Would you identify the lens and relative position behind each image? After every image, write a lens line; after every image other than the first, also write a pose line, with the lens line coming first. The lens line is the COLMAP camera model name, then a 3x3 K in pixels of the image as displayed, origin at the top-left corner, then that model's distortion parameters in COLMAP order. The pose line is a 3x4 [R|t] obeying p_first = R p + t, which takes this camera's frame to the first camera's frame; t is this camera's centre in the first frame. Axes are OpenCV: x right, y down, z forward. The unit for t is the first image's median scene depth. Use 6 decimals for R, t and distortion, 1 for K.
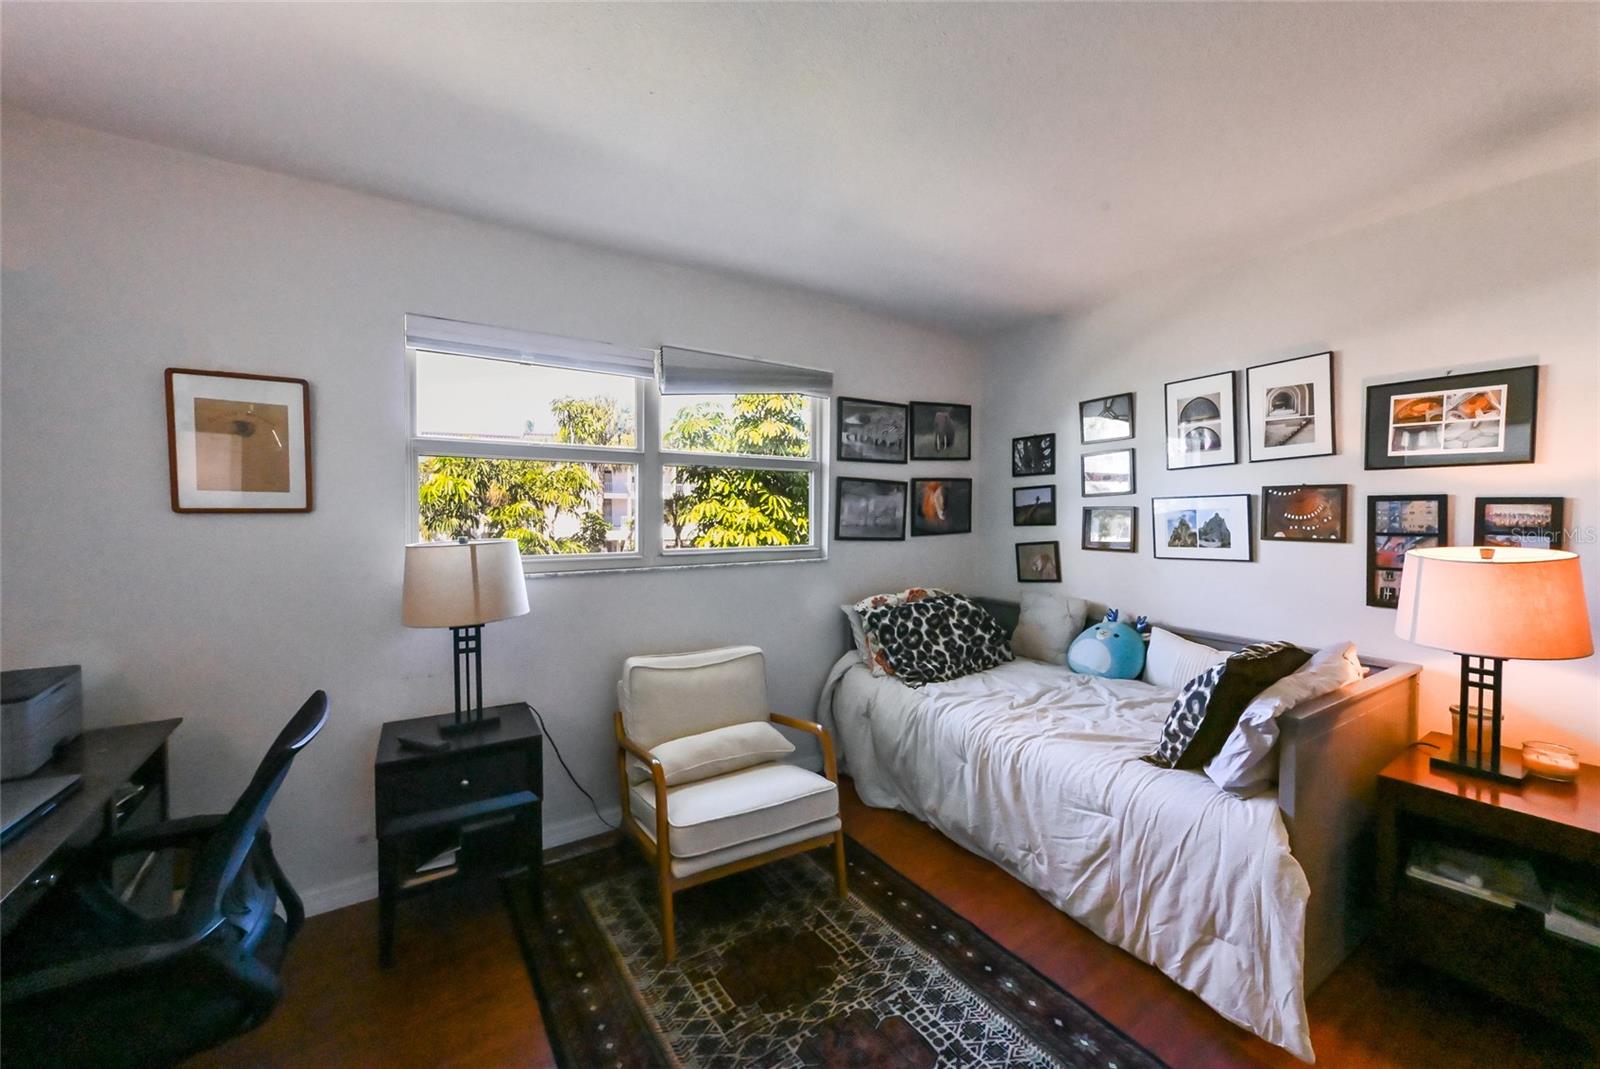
lens RADIAL K [[631.0, 0, 806.5], [0, 631.0, 528.6], [0, 0, 1]] dist [0.003304, 0.000418]
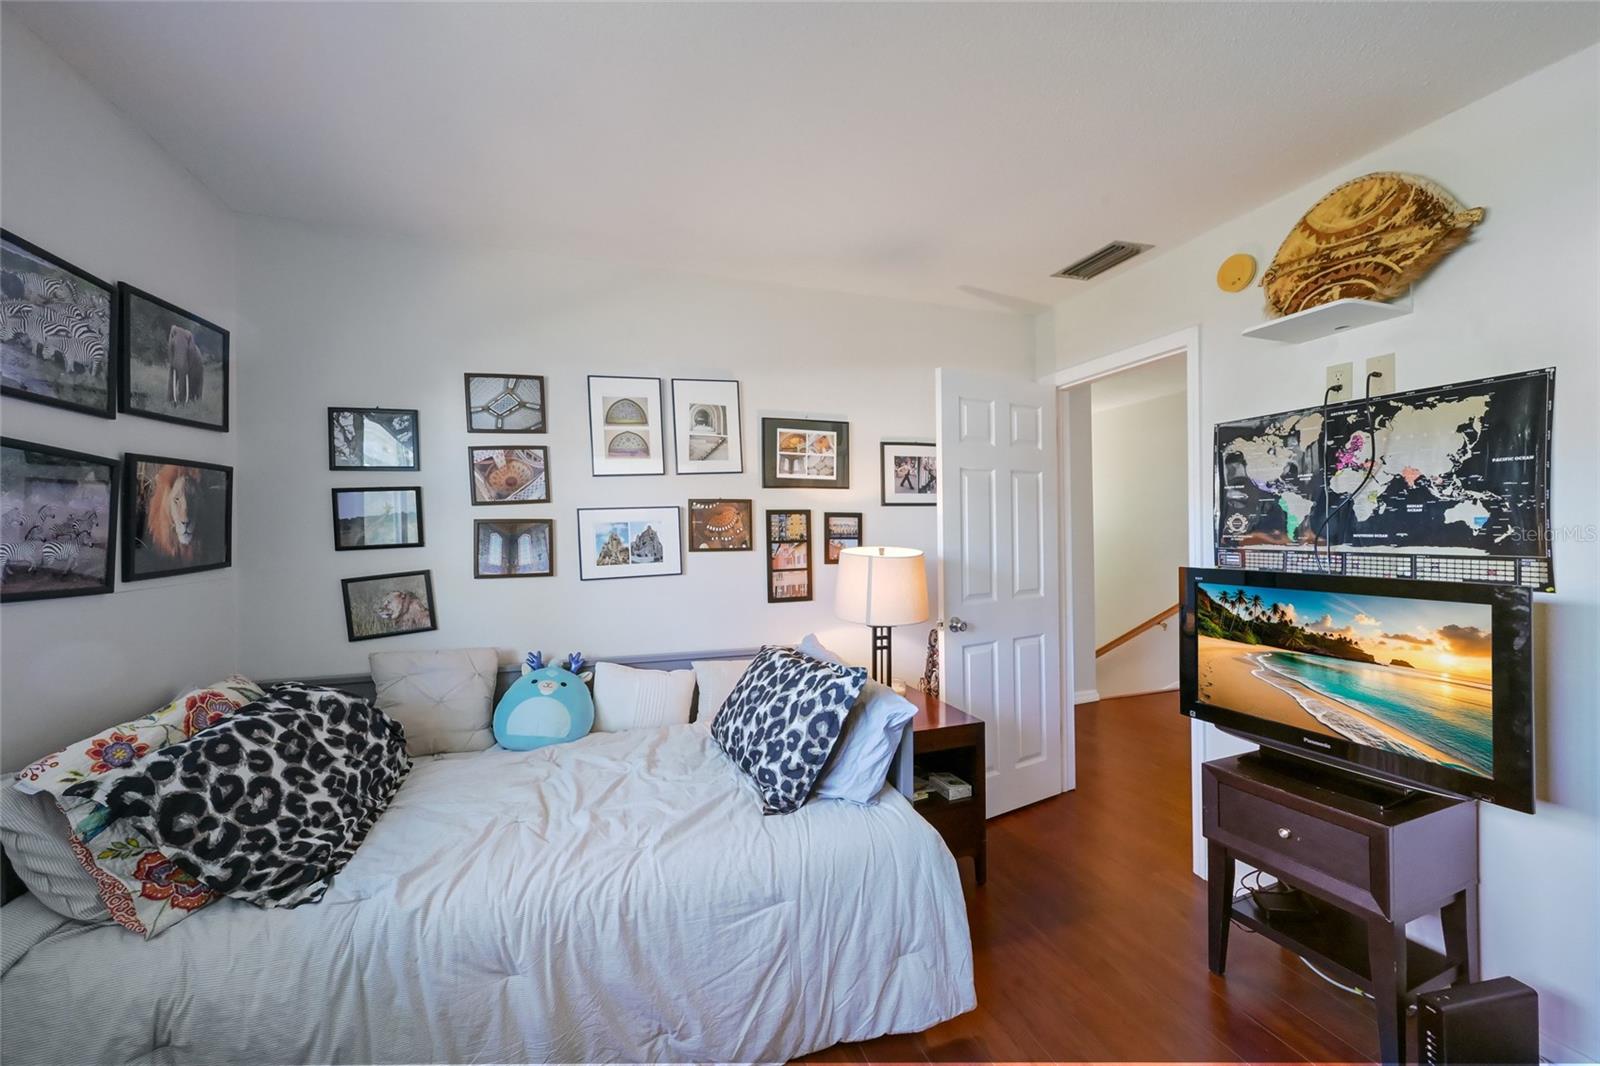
lens RADIAL K [[631.0, 0, 806.5], [0, 631.0, 527.1], [0, 0, 1]] dist [0.003304, 0.000418]
pose [[0.242221, -0.001014, 0.970221, -0.199508], [0.039079, 0.999198, -0.008712, -0.005326], [-0.969434, 0.040026, 0.242066, 0.540907]]
